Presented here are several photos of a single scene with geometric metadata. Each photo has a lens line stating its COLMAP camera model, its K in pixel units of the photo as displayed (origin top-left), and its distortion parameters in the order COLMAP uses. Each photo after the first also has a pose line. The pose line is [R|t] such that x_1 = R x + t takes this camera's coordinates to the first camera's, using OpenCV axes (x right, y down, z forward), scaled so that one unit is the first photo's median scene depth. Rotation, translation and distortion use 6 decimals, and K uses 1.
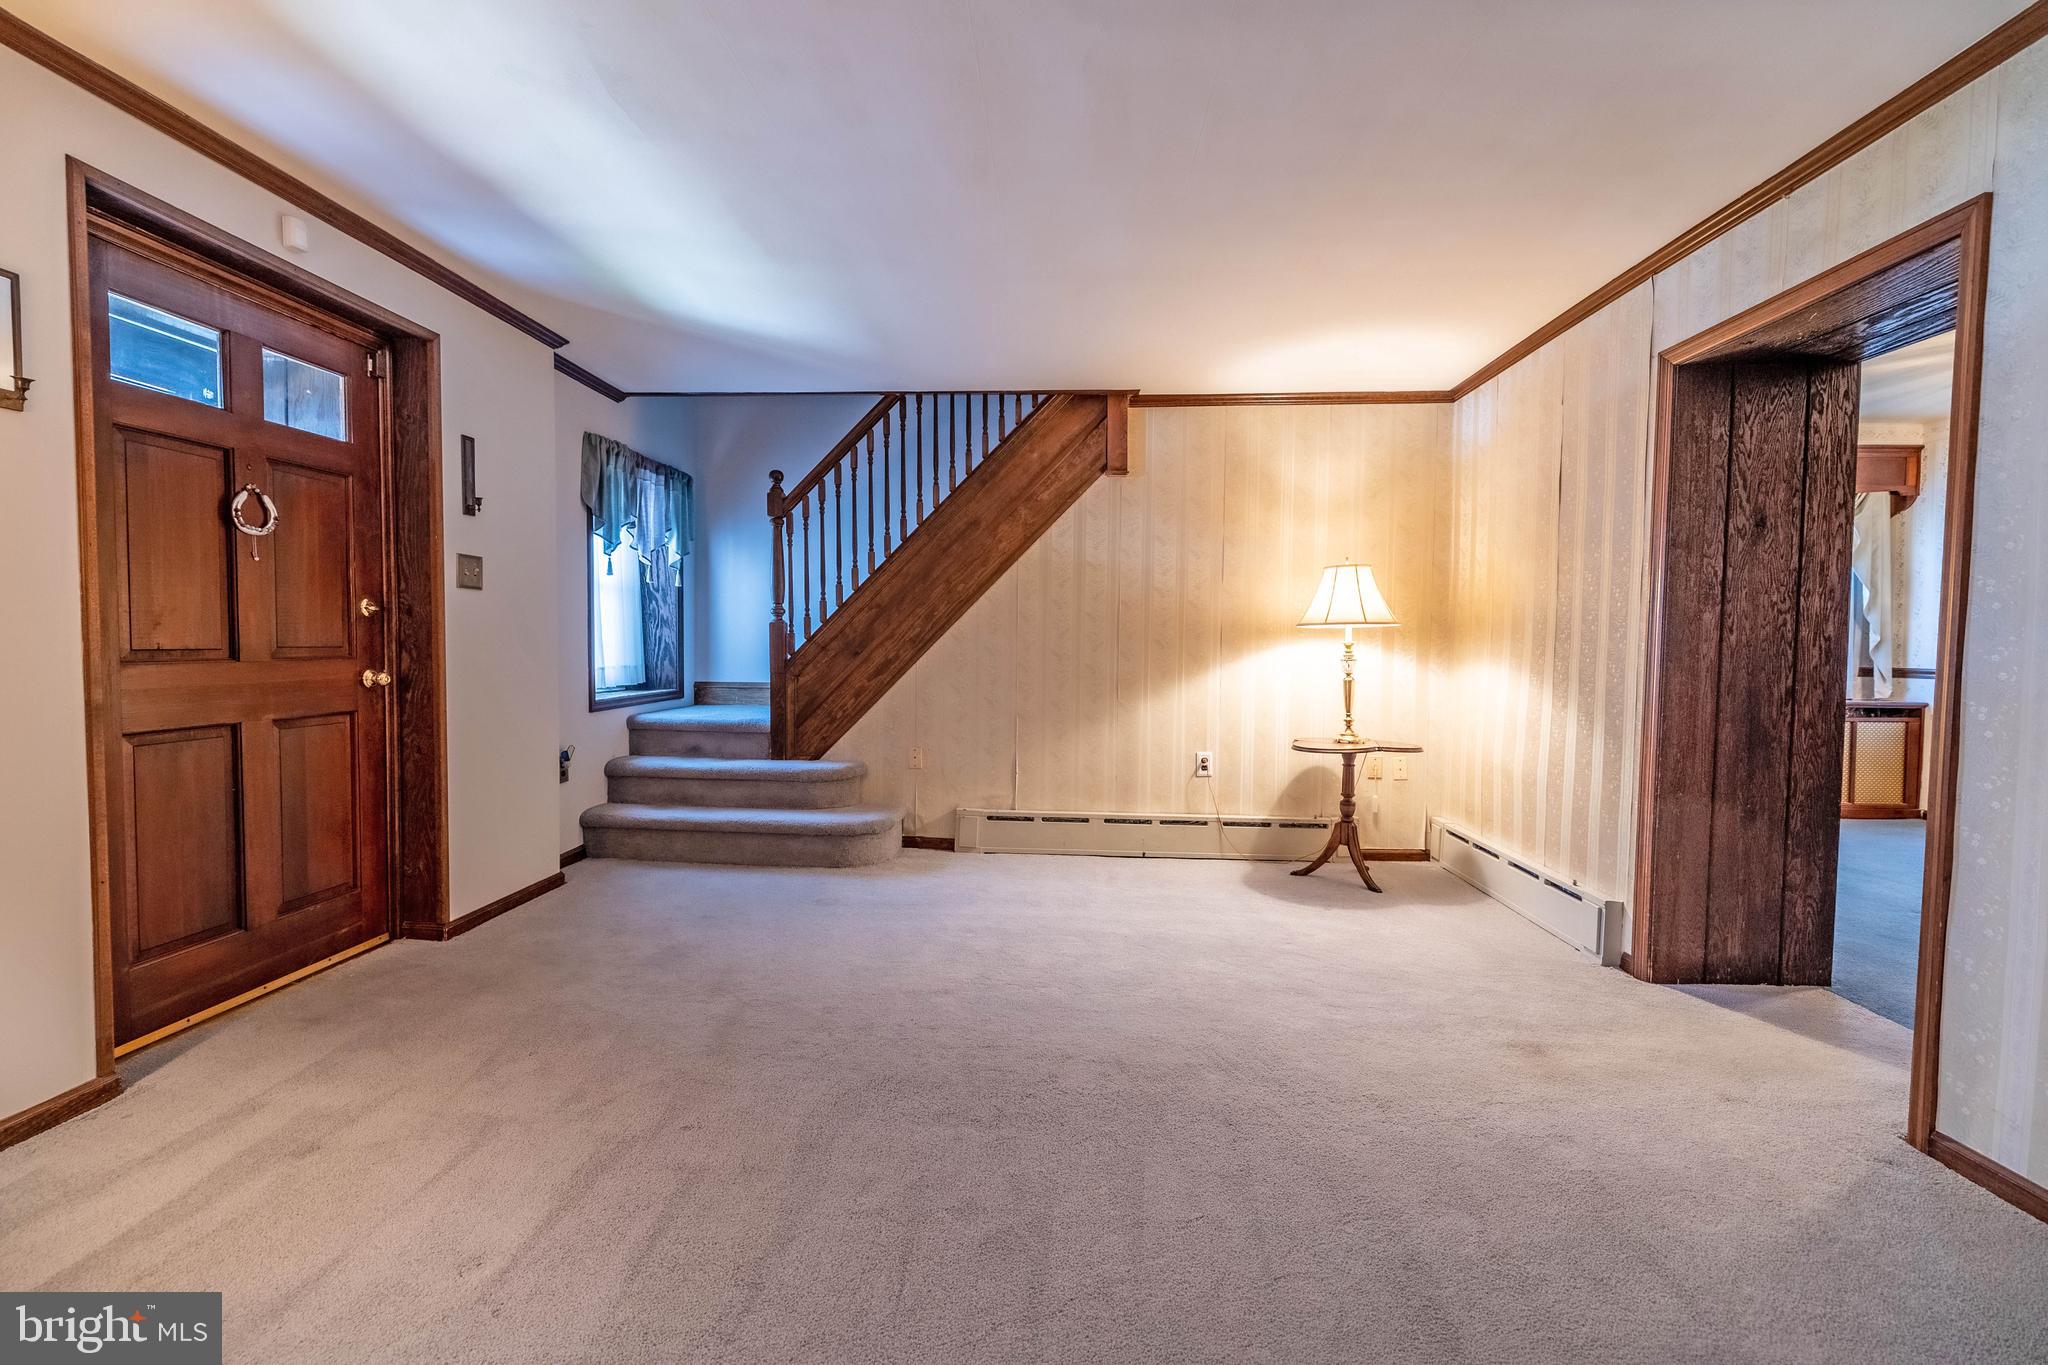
lens RADIAL K [[863.9, 0, 1020.3], [0, 863.9, 673.1], [0, 0, 1]] dist [0.000219, 0.000055]
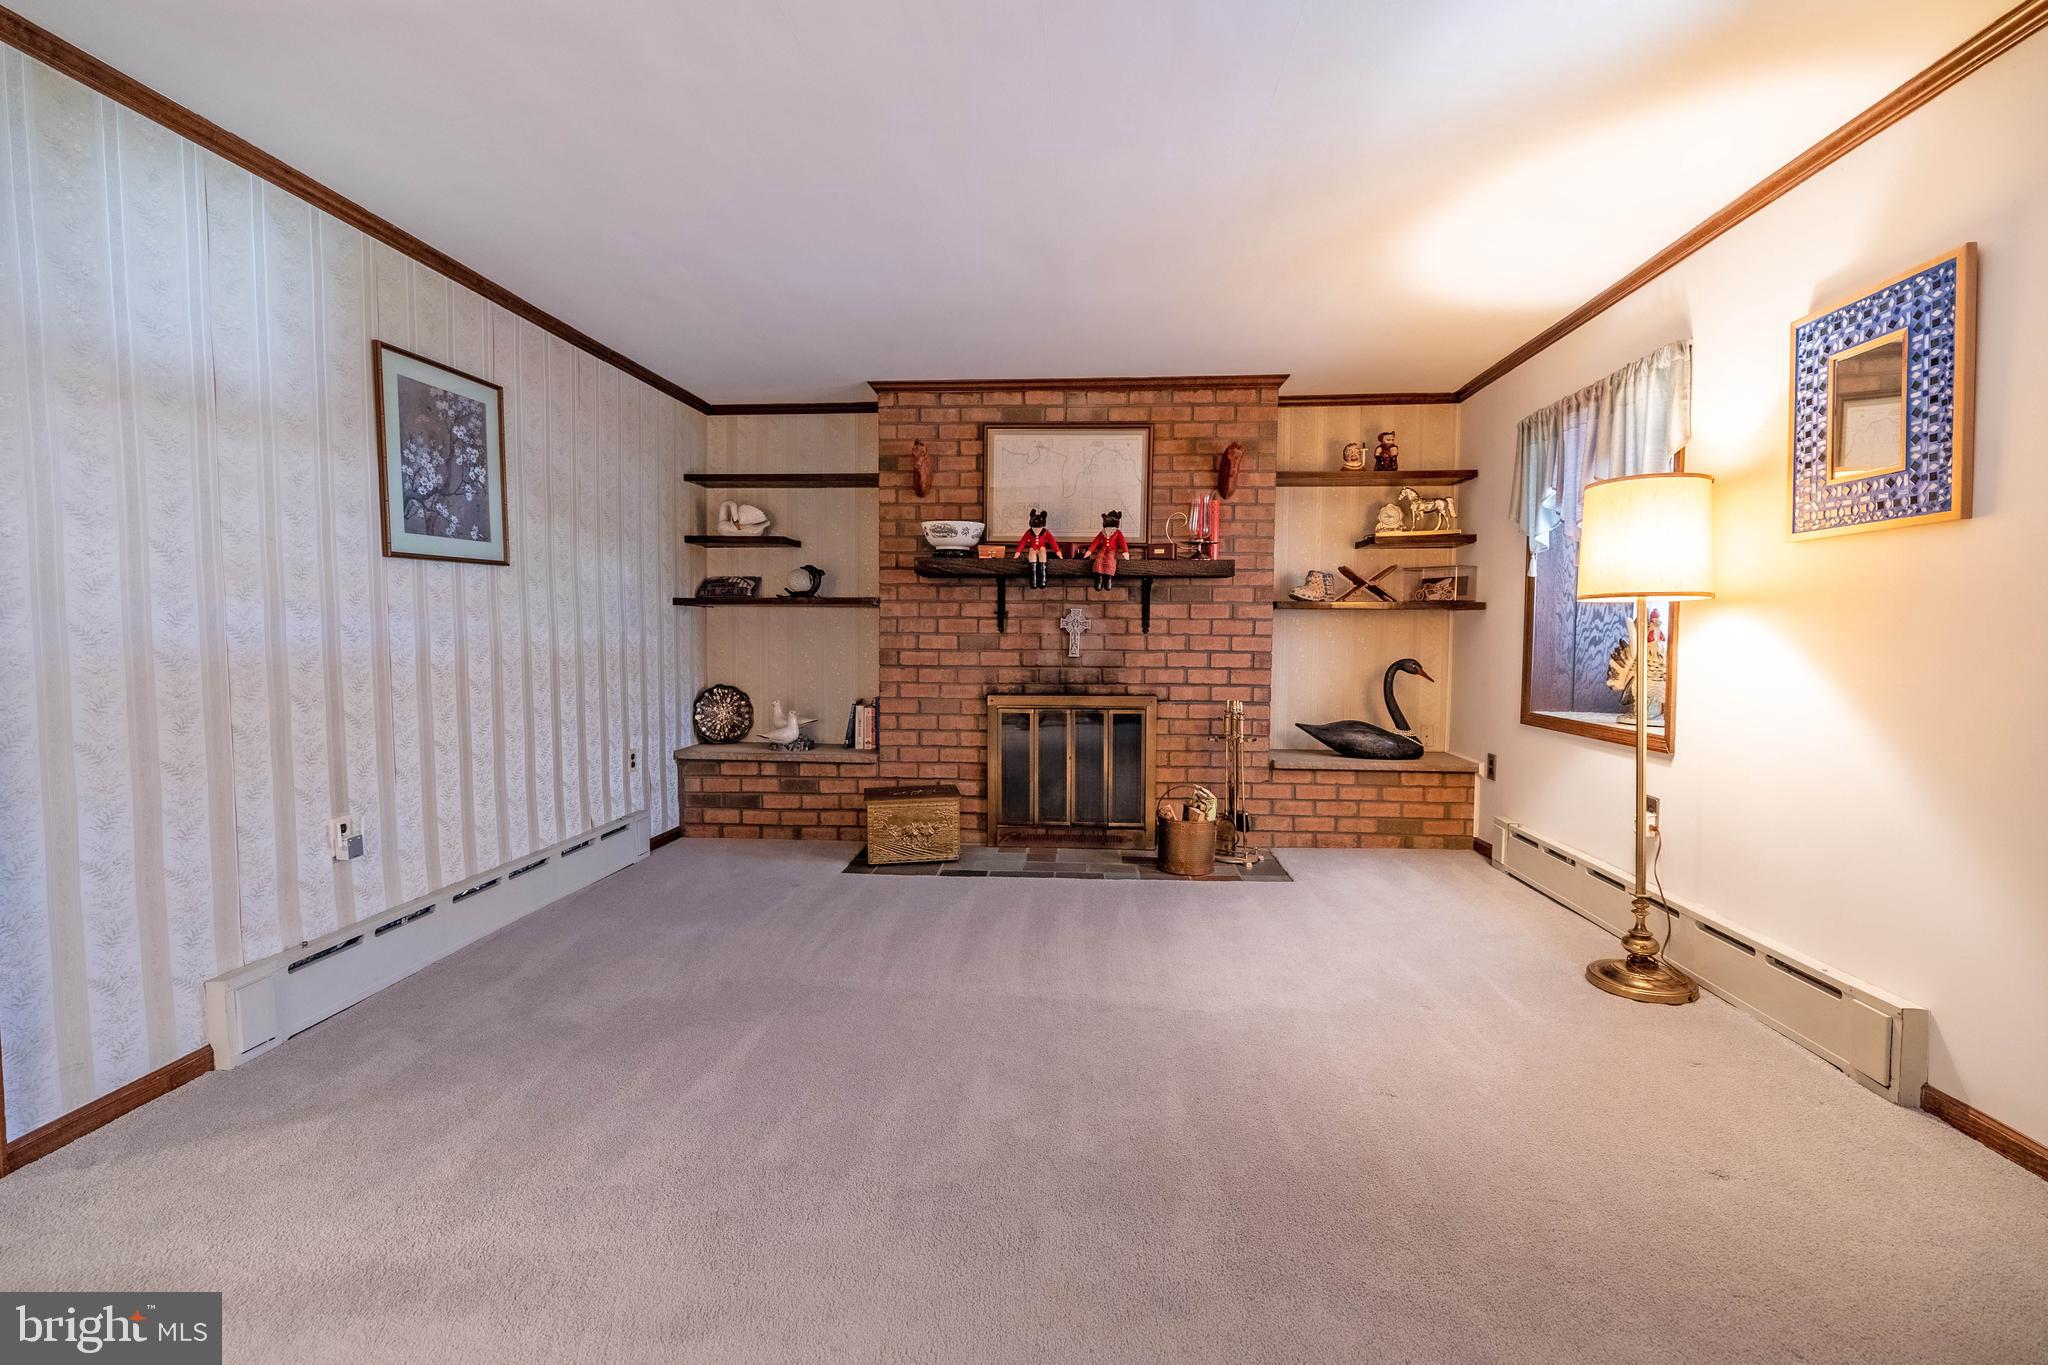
lens RADIAL K [[863.9, 0, 1020.3], [0, 863.9, 673.1], [0, 0, 1]] dist [0.000219, 0.000055]
pose [[-0.999383, -0.010531, 0.033496, -0.034183], [-0.007654, 0.996363, 0.084872, -0.033422], [-0.034268, 0.084563, -0.995829, 0.854478]]
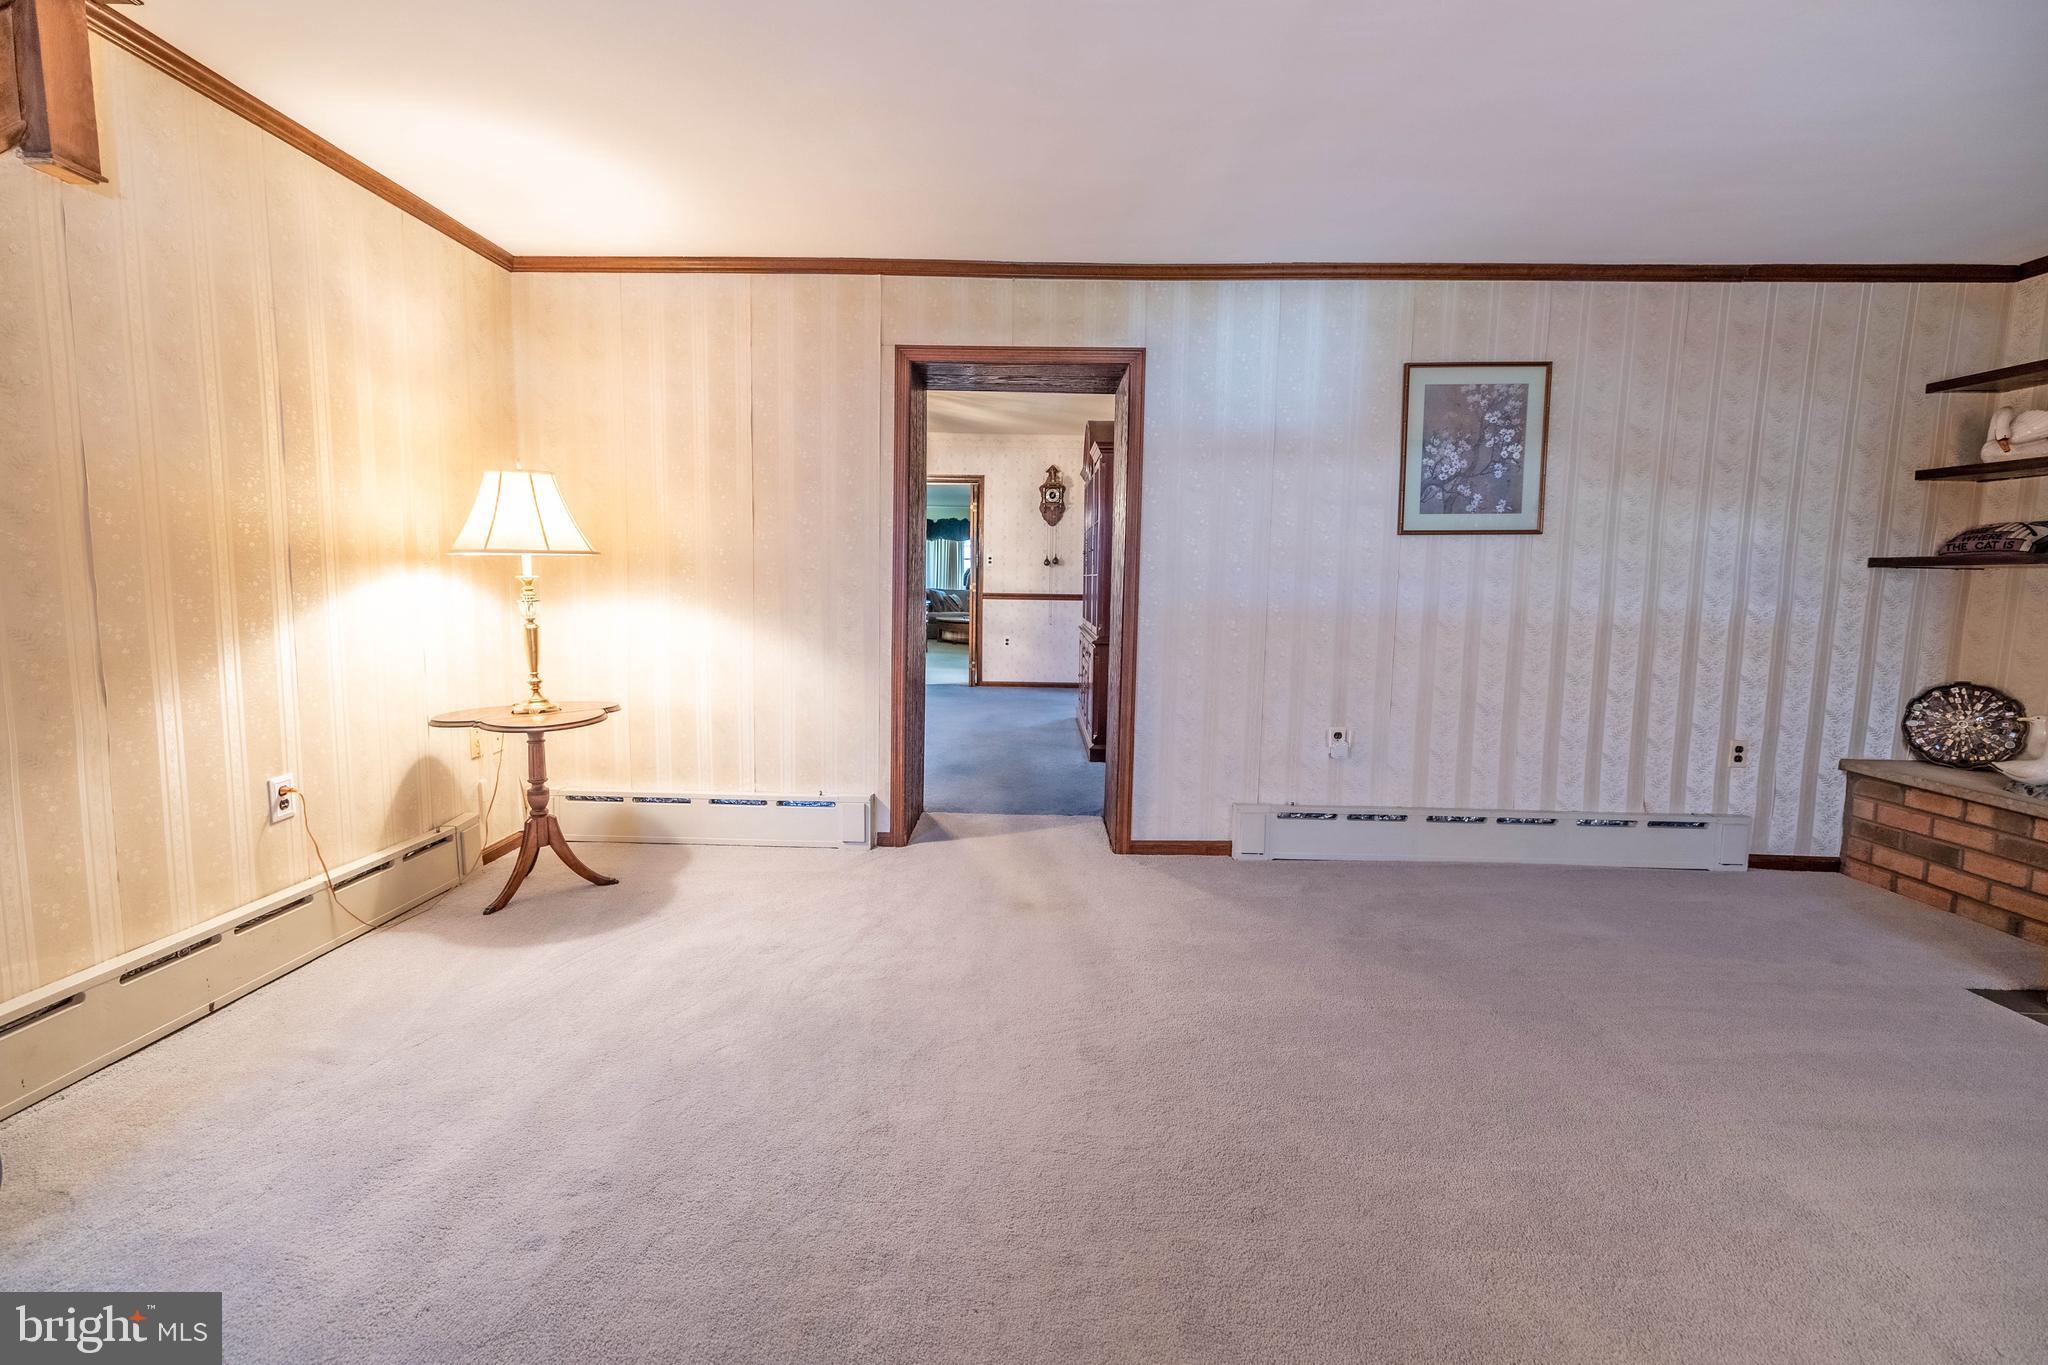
lens RADIAL K [[863.9, 0, 1020.3], [0, 863.9, 673.1], [0, 0, 1]] dist [0.000219, 0.000055]
pose [[-0.032598, -0.113107, 0.993048, -0.370573], [0.017014, 0.993369, 0.113702, -0.030419], [-0.999324, 0.020602, -0.030457, 0.598461]]
